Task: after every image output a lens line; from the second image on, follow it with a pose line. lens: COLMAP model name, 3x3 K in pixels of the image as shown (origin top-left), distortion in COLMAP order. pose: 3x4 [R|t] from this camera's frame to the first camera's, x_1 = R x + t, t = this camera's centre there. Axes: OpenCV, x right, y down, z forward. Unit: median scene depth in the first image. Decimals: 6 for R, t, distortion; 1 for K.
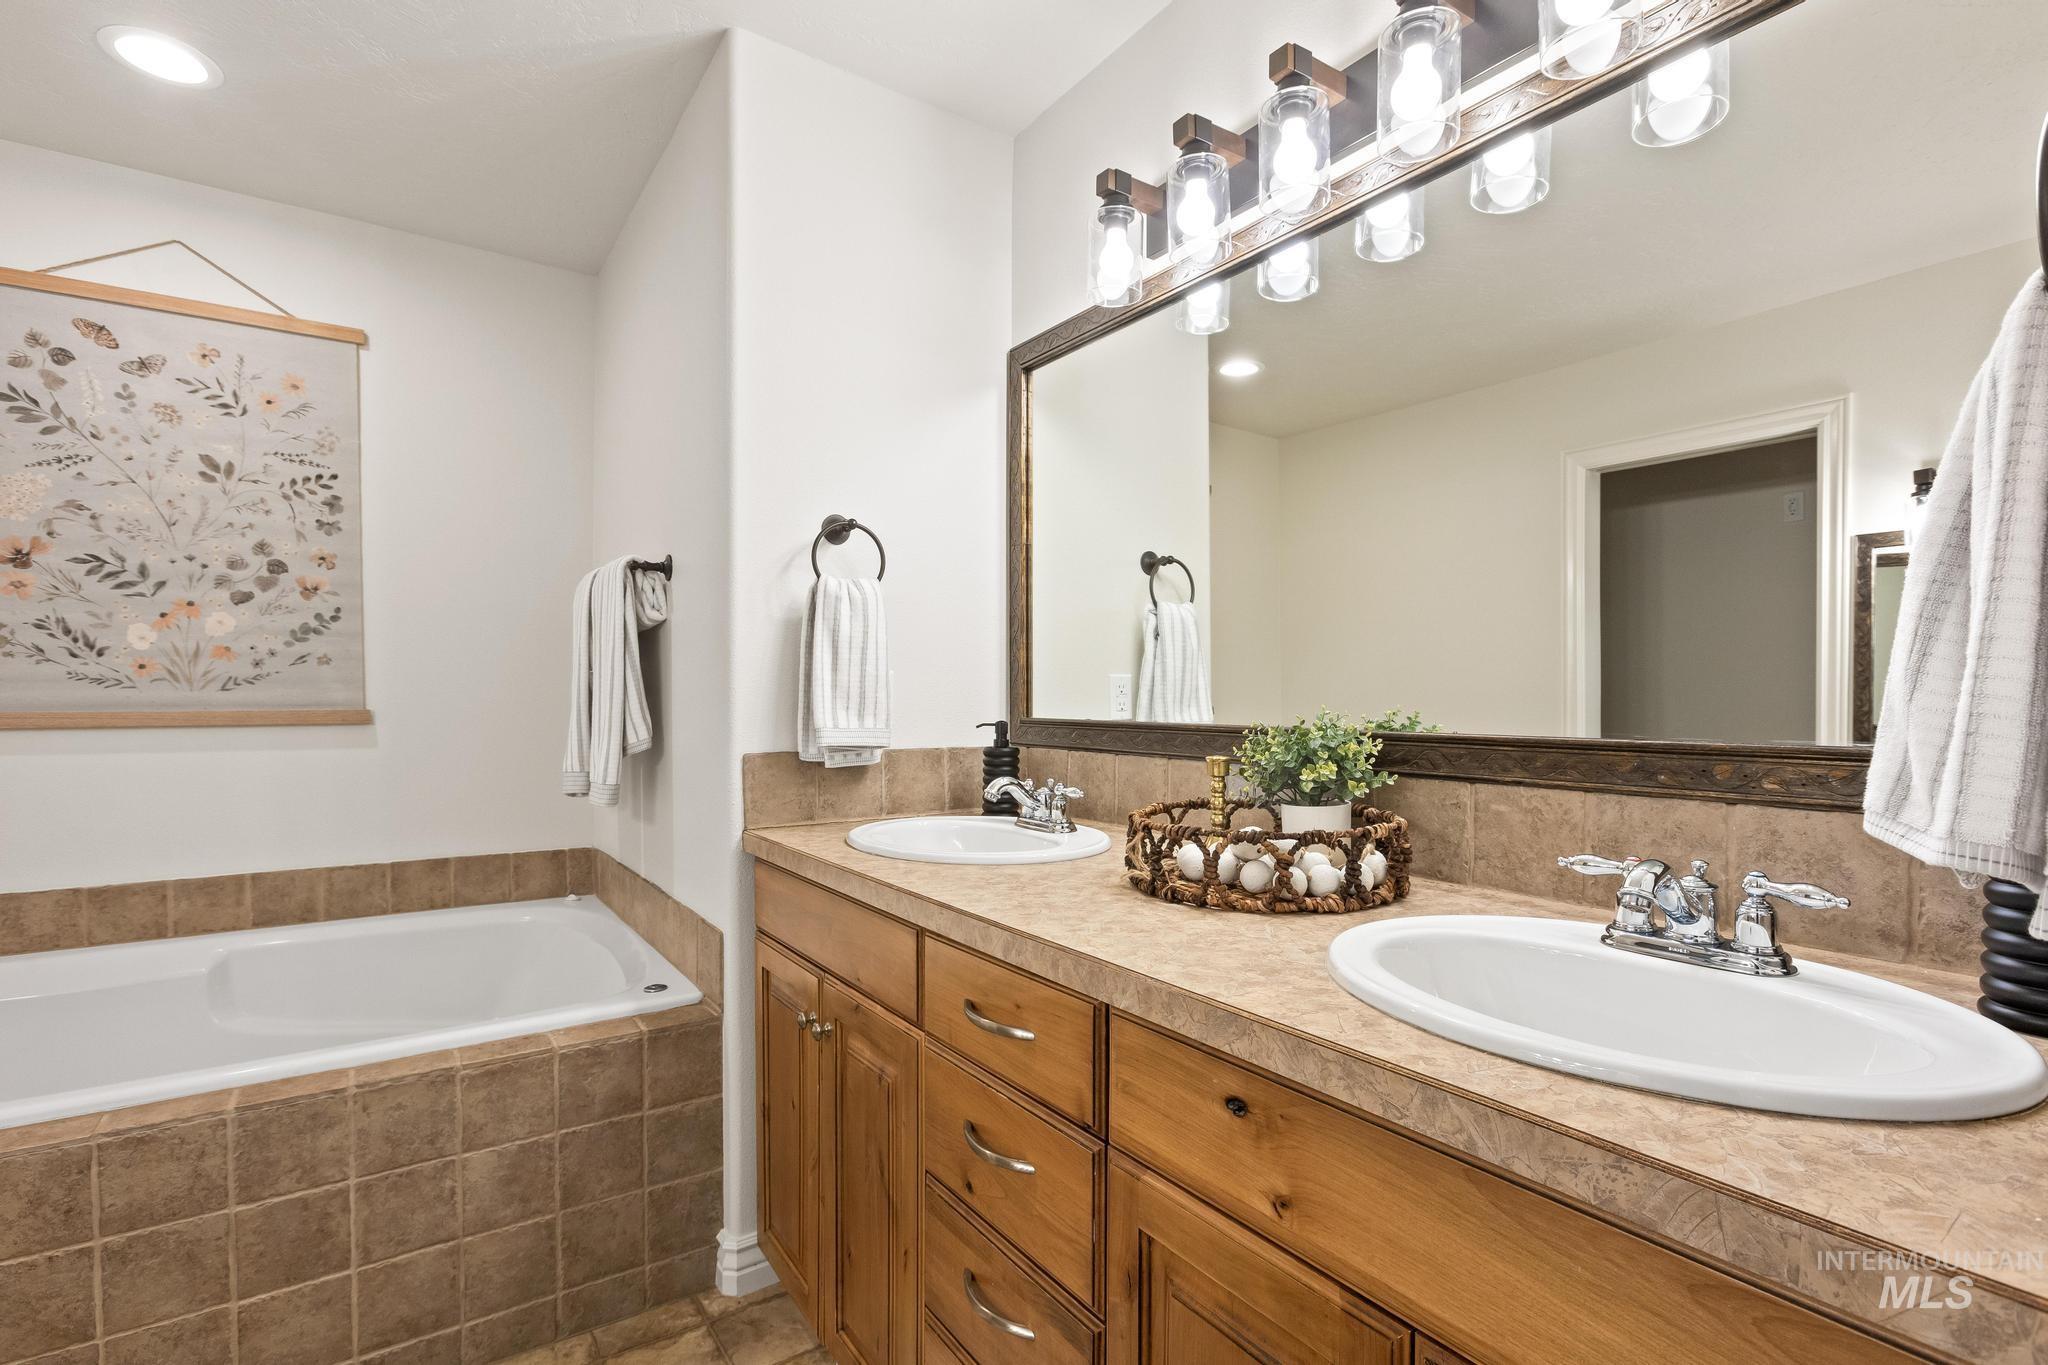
lens RADIAL K [[937.3, 0, 1021.4], [0, 937.3, 700.1], [0, 0, 1]] dist [-0.002709, 0.000350]
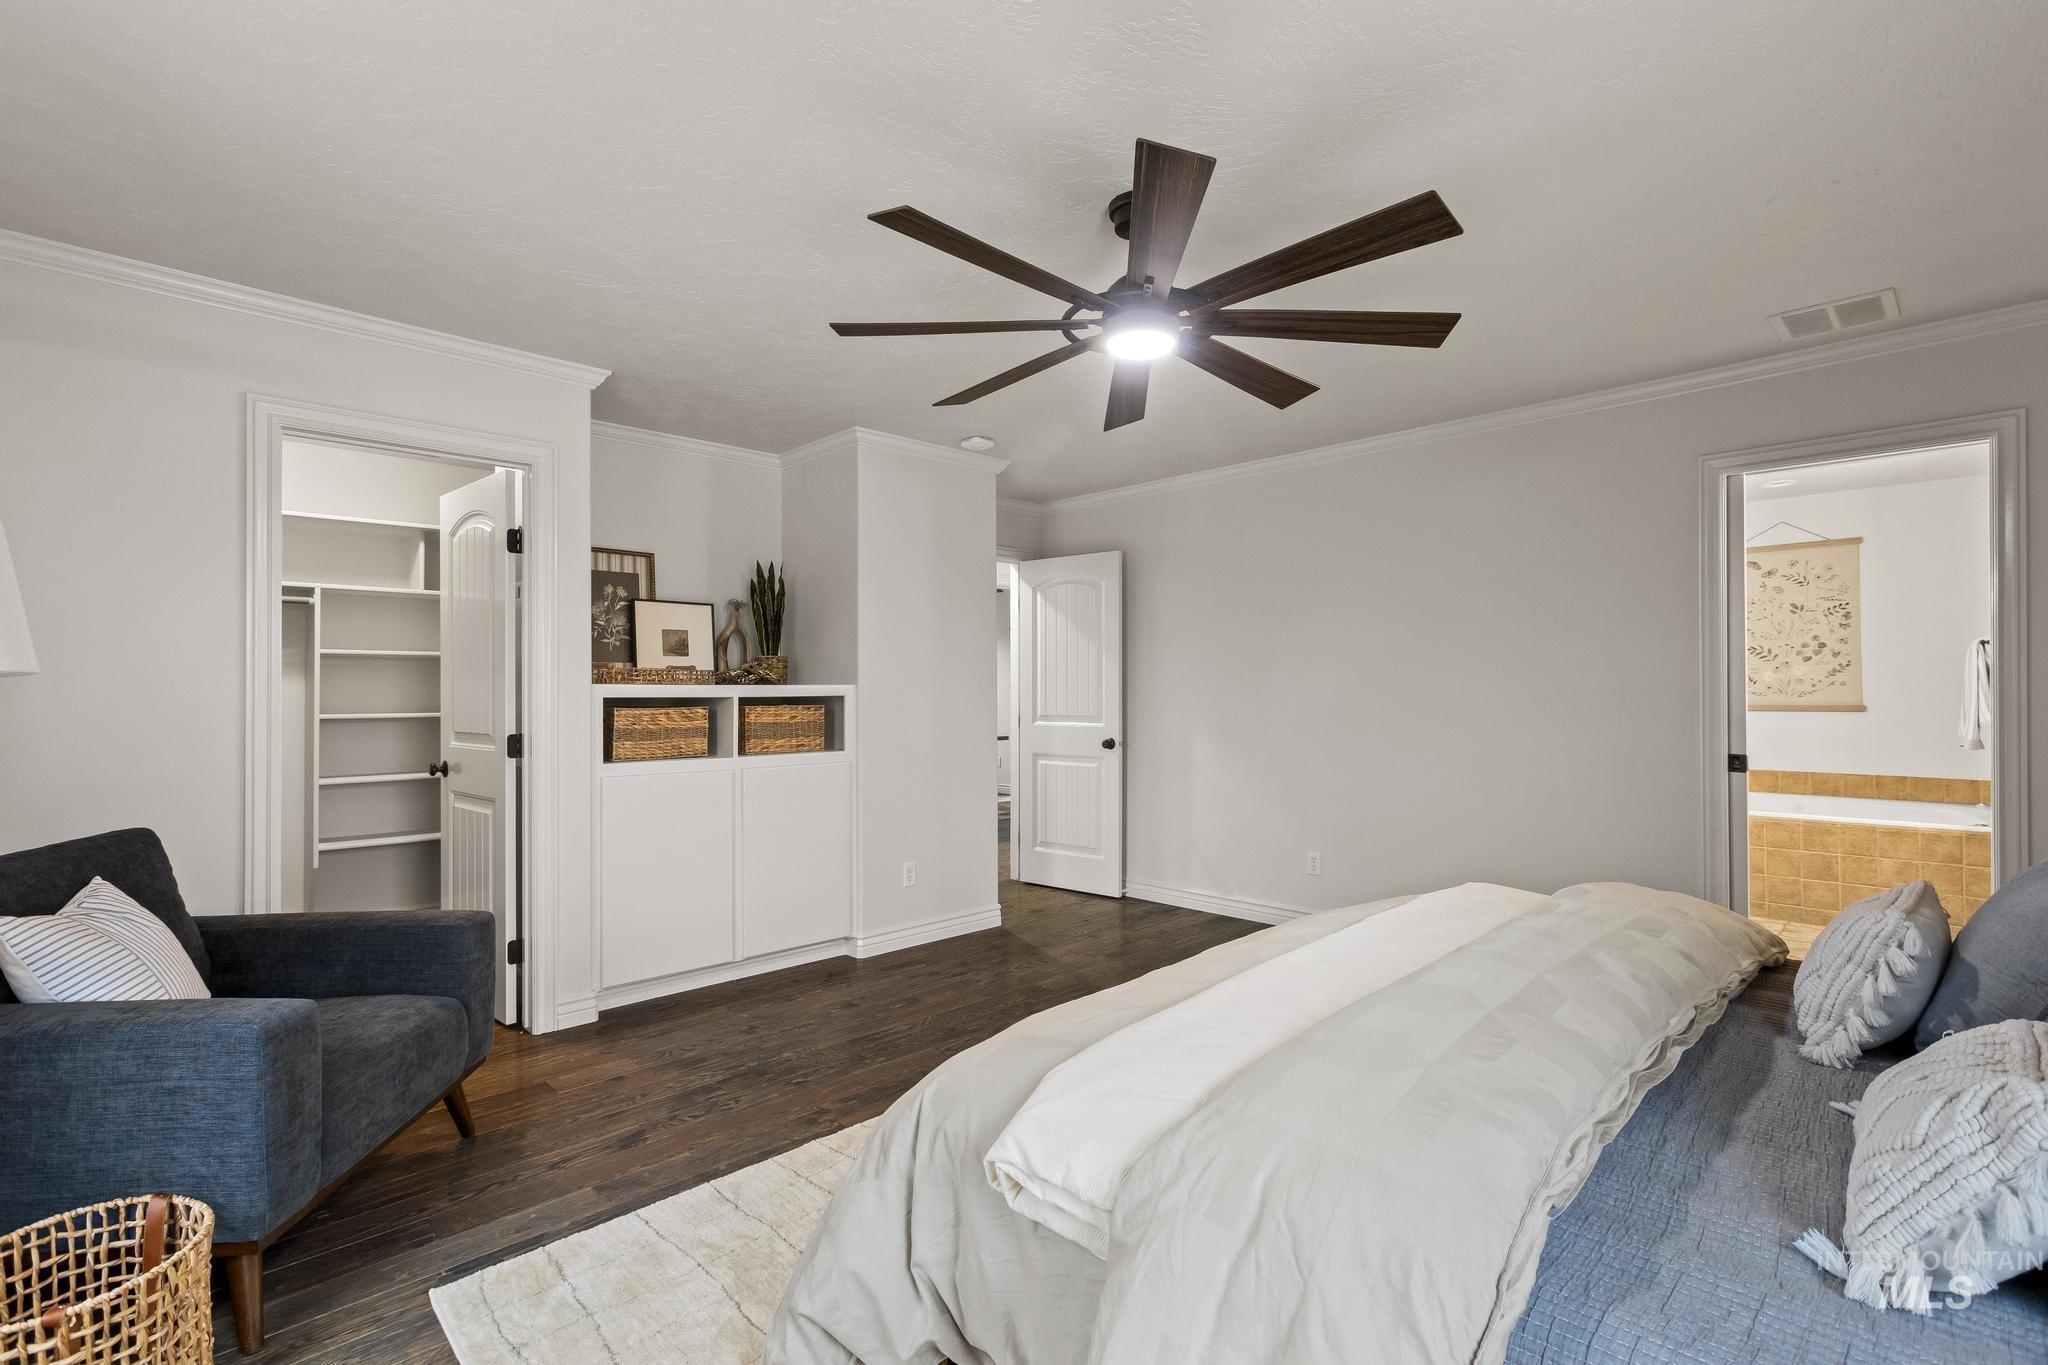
lens RADIAL K [[937.3, 0, 1020.3], [0, 937.3, 690.9], [0, 0, 1]] dist [-0.002709, 0.000350]
pose [[0.166619, -0.000836, -0.986021, 1.208059], [-0.000342, 1.000000, -0.000906, -0.021671], [0.986021, 0.000488, 0.166619, -1.404134]]
